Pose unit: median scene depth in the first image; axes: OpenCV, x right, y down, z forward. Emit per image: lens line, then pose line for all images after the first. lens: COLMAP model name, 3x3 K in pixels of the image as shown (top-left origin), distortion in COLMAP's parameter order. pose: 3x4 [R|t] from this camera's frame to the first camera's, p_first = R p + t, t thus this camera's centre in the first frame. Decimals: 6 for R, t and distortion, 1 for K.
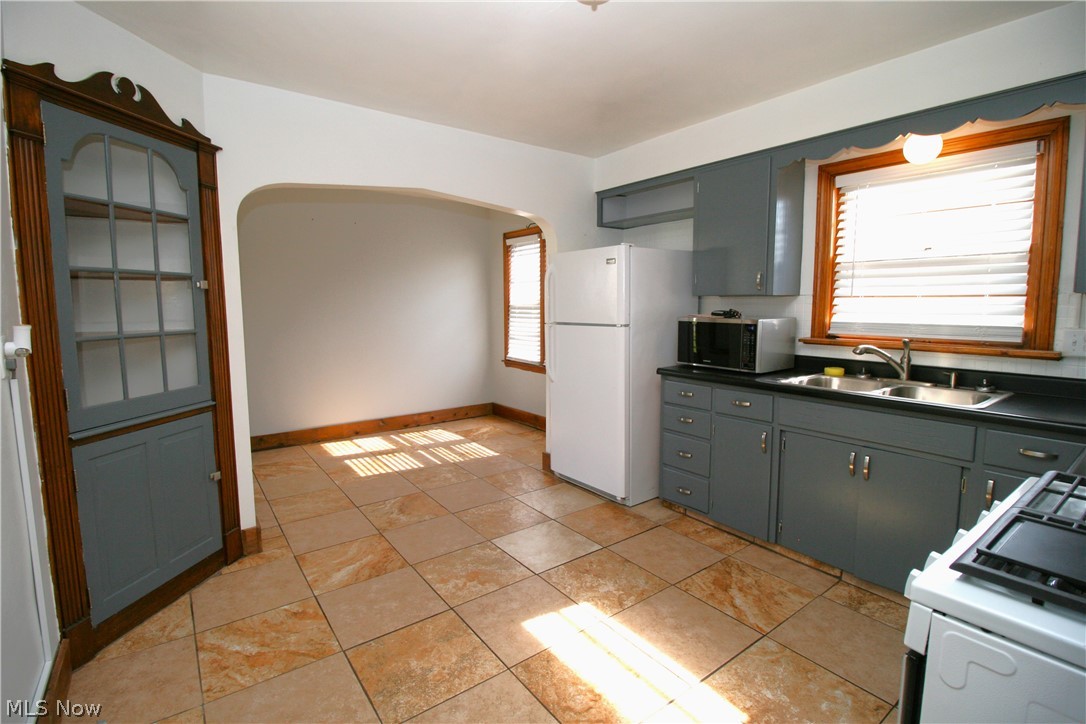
lens RADIAL K [[504.3, 0, 541.6], [0, 504.3, 349.3], [0, 0, 1]] dist [-0.000166, -0.012922]
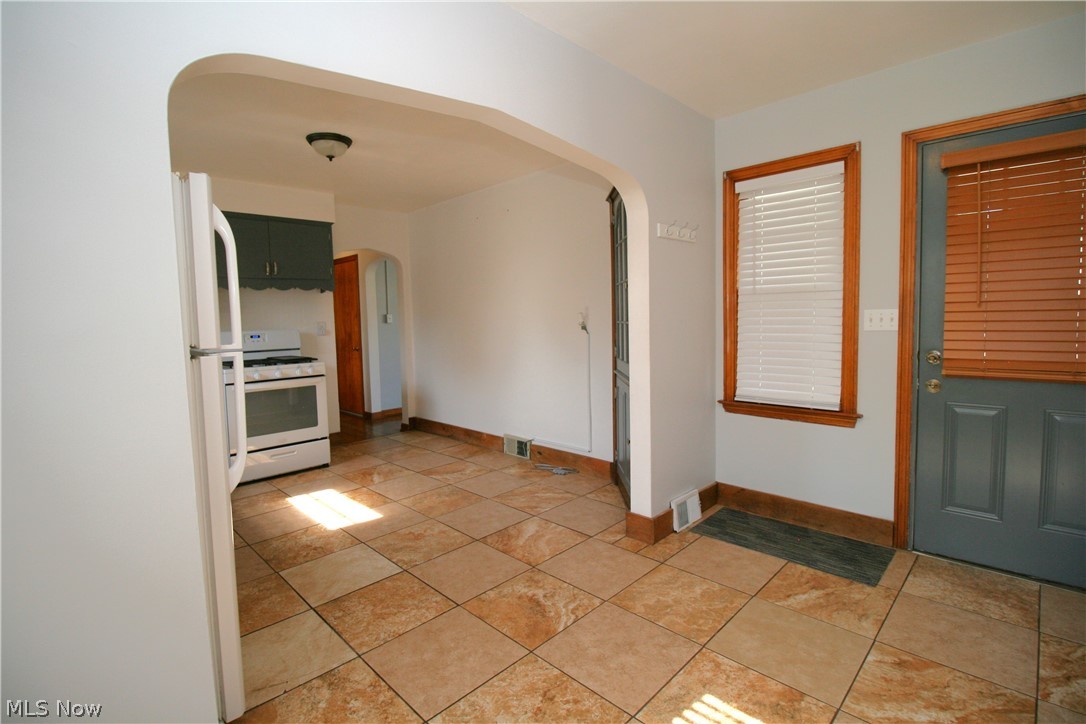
lens RADIAL K [[504.3, 0, 541.6], [0, 504.3, 349.3], [0, 0, 1]] dist [-0.000166, -0.012922]
pose [[-0.987574, 0.038610, -0.152338, -0.255117], [0.014246, 0.987353, 0.157894, -0.166637], [0.156508, 0.153762, -0.975635, 2.114805]]
